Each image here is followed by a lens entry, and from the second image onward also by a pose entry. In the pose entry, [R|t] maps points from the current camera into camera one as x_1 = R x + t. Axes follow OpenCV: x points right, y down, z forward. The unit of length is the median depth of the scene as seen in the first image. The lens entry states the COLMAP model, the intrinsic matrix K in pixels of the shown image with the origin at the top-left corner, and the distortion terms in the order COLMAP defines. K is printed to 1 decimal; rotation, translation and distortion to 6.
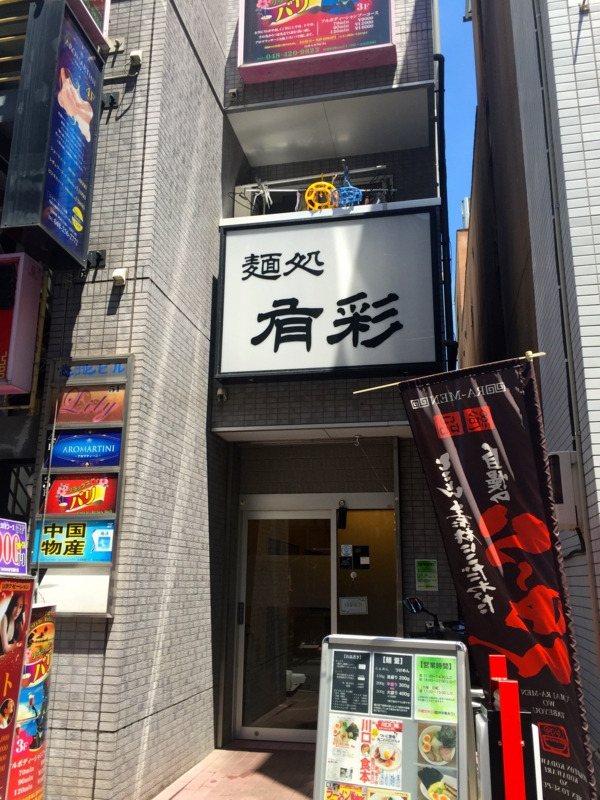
lens RADIAL K [[709.2, 0, 294.1], [0, 709.2, 392.9], [0, 0, 1]] dist [0.057113, -0.112793]
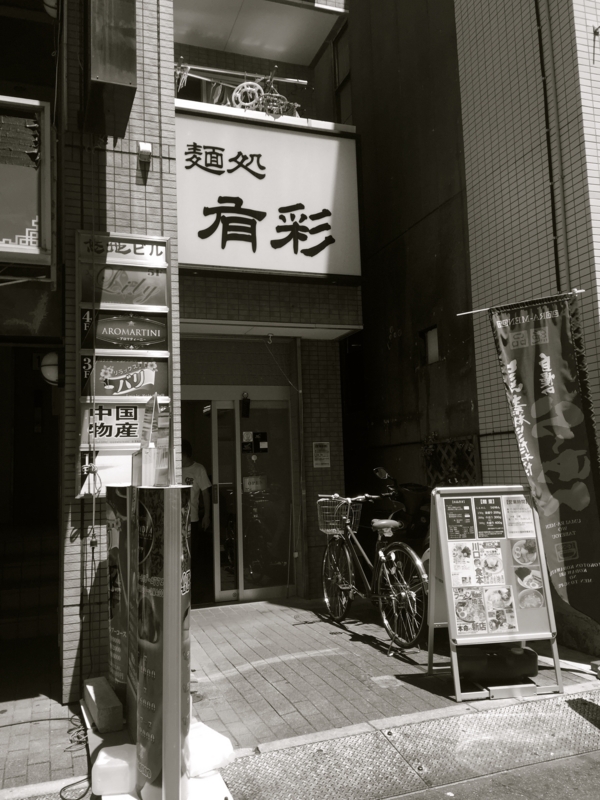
lens RADIAL K [[709.2, 0, 315.0], [0, 709.2, 411.5], [0, 0, 1]] dist [0.057113, -0.112793]
pose [[0.844824, 0.007487, 0.534992, -0.563286], [-0.094805, 0.986175, 0.135908, 0.027866], [-0.526578, -0.165538, 0.833854, 0.029250]]
